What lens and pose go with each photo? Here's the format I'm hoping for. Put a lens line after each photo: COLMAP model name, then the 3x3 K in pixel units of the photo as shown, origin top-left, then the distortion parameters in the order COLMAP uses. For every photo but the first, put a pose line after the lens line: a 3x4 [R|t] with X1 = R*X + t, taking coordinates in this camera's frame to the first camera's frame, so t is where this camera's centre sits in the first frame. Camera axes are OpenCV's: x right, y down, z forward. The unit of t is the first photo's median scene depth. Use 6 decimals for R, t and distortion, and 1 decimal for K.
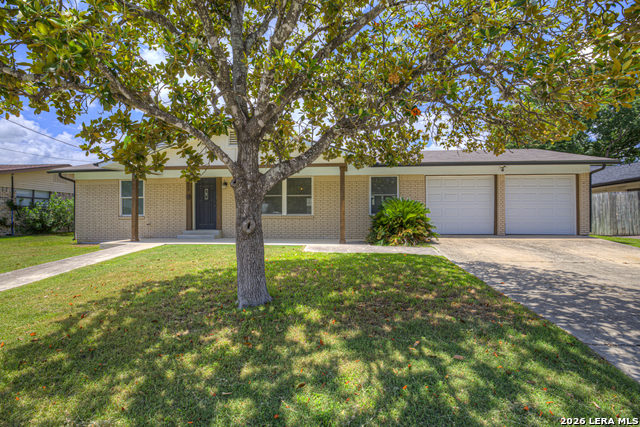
lens RADIAL K [[333.0, 0, 320.0], [0, 333.0, 213.5], [0, 0, 1]] dist [-0.028054, 0.020617]
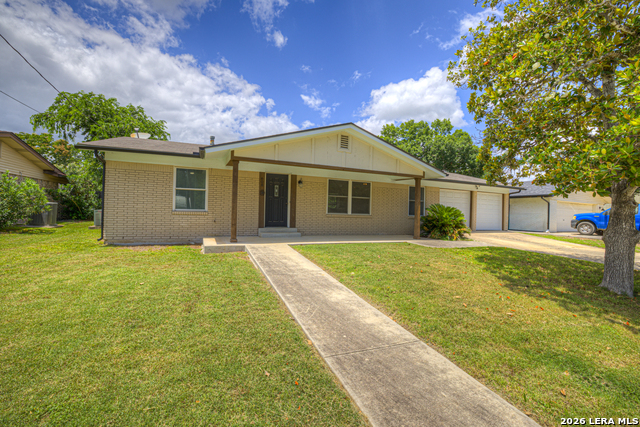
lens RADIAL K [[279.4, 0, 320.0], [0, 279.4, 213.5], [0, 0, 1]] dist [-0.045303, 0.016017]
pose [[0.872149, 0.023262, 0.488686, -0.702822], [-0.036045, 0.999210, 0.016765, -0.011016], [-0.487910, -0.032236, 0.872298, 0.244340]]
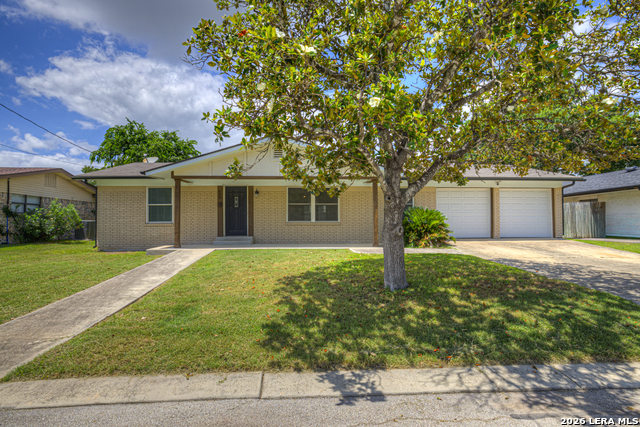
lens RADIAL K [[348.9, 0, 320.0], [0, 348.9, 213.5], [0, 0, 1]] dist [-0.027512, 0.024217]
pose [[0.987374, 0.002317, 0.158386, -0.285147], [0.000520, 0.999840, -0.017868, -0.002505], [-0.158403, 0.017725, 0.987216, -0.138434]]
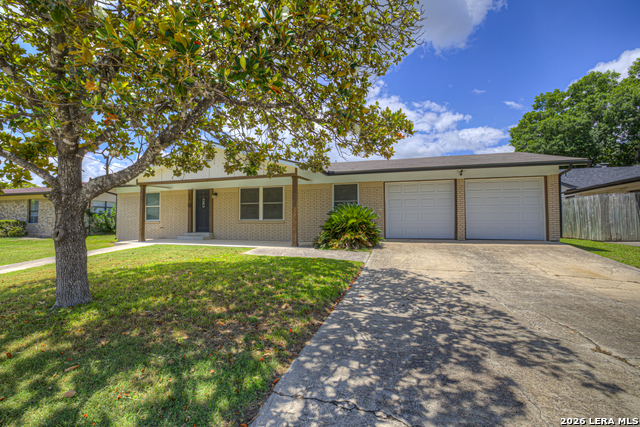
lens RADIAL K [[279.4, 0, 320.0], [0, 279.4, 213.5], [0, 0, 1]] dist [-0.045303, 0.016017]
pose [[0.979738, -0.007237, -0.200155, 0.305526], [0.005082, 0.999923, -0.011278, -0.006764], [0.200221, 0.010032, 0.979699, 0.108106]]
